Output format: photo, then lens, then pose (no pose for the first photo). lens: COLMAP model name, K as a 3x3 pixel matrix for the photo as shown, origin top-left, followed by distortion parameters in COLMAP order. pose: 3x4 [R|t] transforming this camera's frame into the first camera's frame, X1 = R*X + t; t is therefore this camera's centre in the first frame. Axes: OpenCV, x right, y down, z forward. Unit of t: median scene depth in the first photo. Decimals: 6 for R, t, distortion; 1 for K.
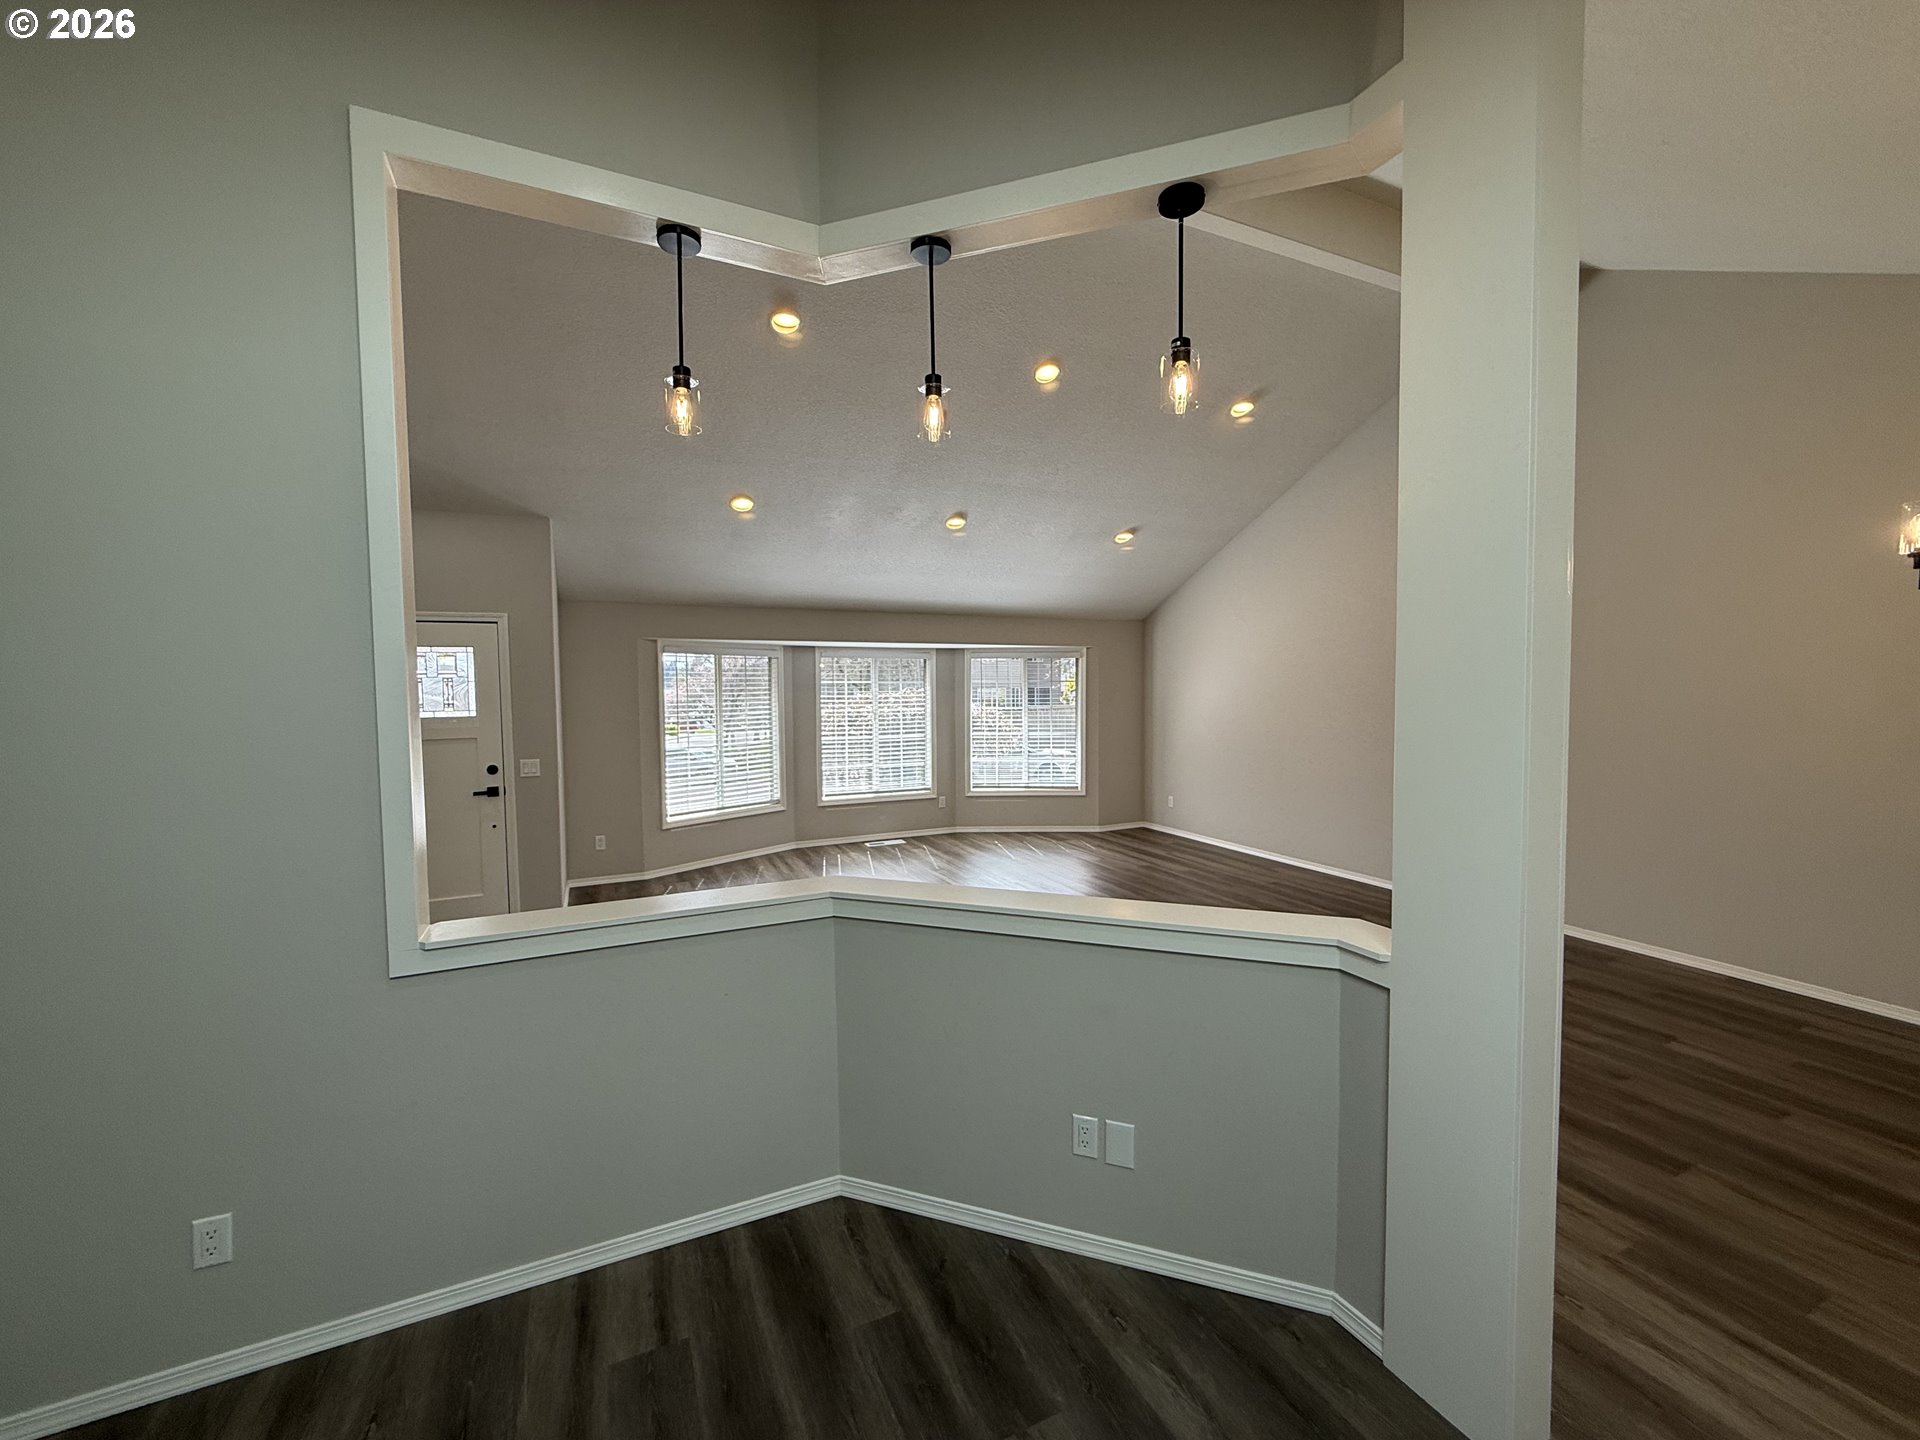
lens RADIAL K [[760.3, 0, 957.0], [0, 760.3, 717.9], [0, 0, 1]] dist [0.000168, 0.000145]
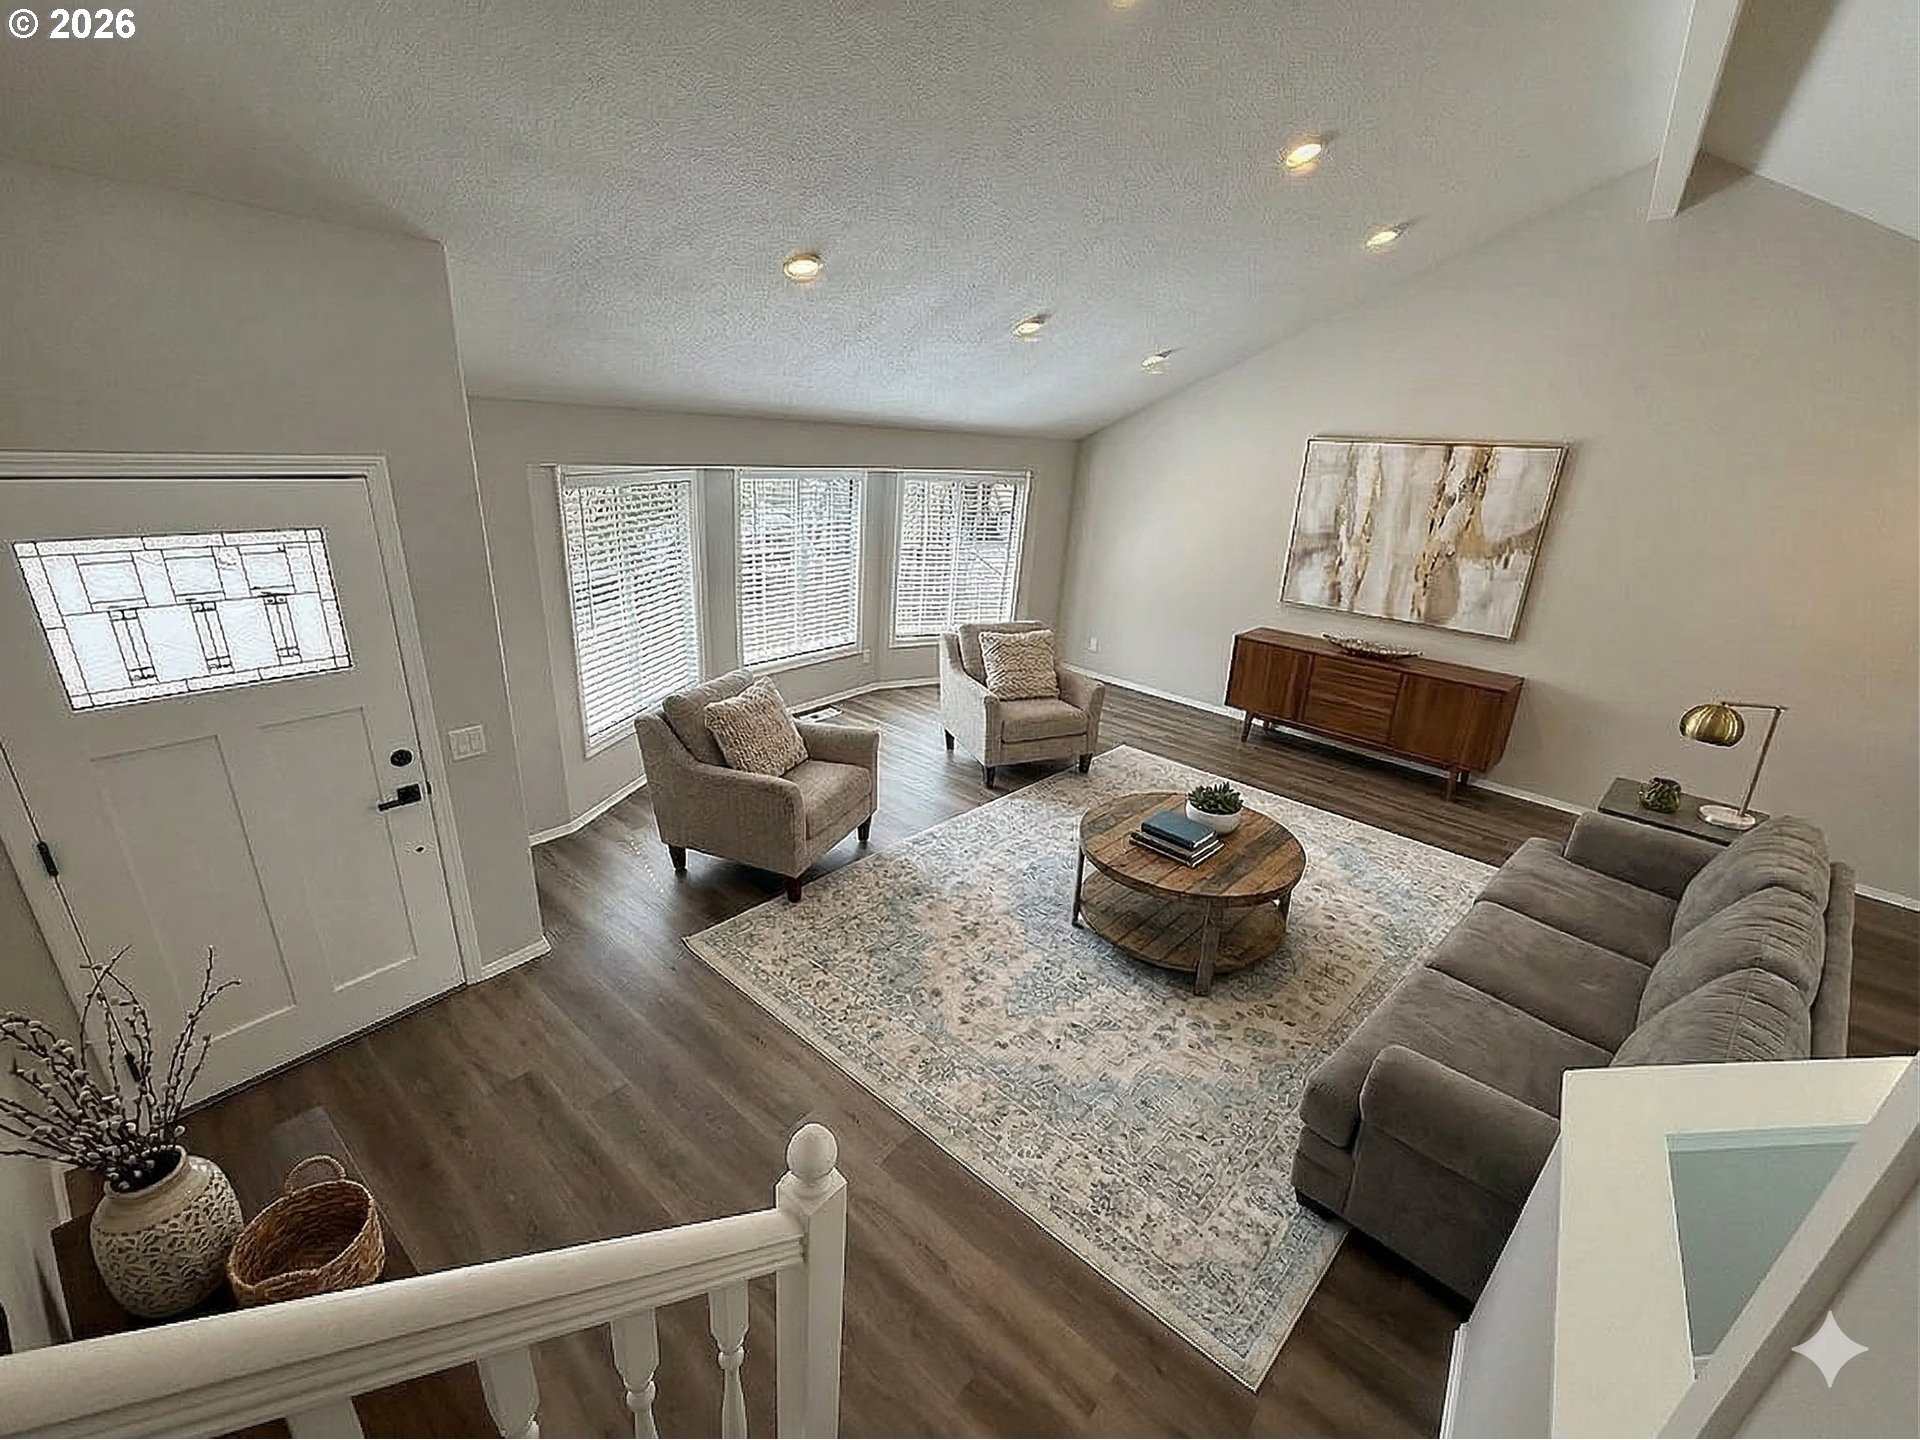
lens RADIAL K [[760.3, 0, 957.0], [0, 760.3, 717.9], [0, 0, 1]] dist [0.000168, 0.000145]
pose [[0.899181, -0.088807, 0.428471, -0.382968], [-0.052925, 0.949928, 0.307953, -0.116482], [-0.434365, -0.299582, 0.849457, 0.295965]]
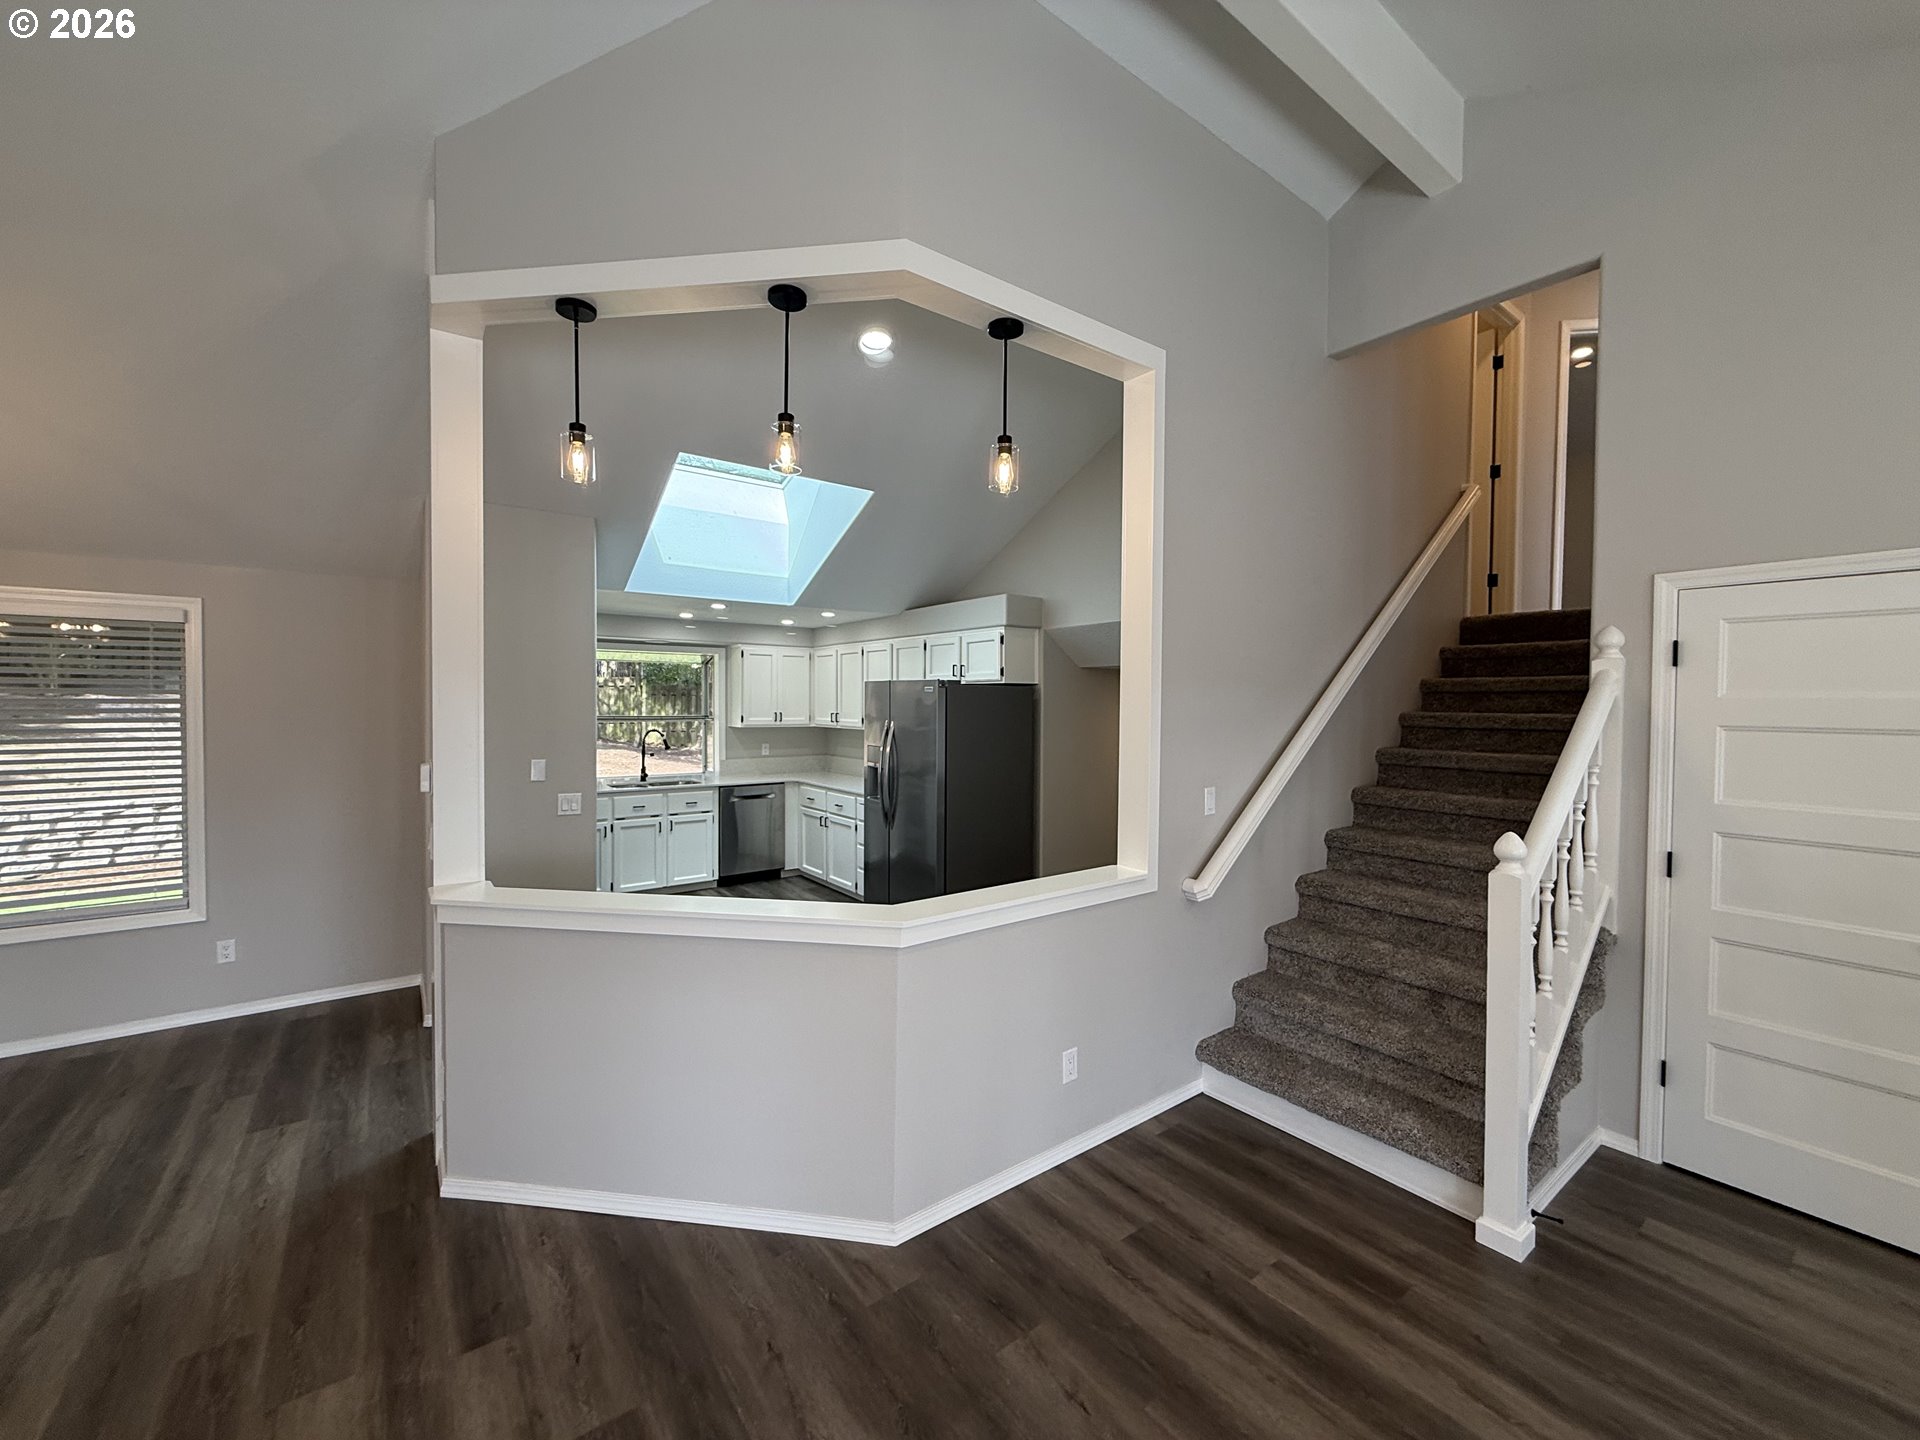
lens RADIAL K [[760.3, 0, 957.0], [0, 760.3, 717.9], [0, 0, 1]] dist [0.000168, 0.000145]
pose [[-0.980964, 0.007512, -0.194042, -0.022200], [-0.005840, 0.997658, 0.068146, -0.037138], [0.194100, 0.067982, -0.978623, 0.747527]]
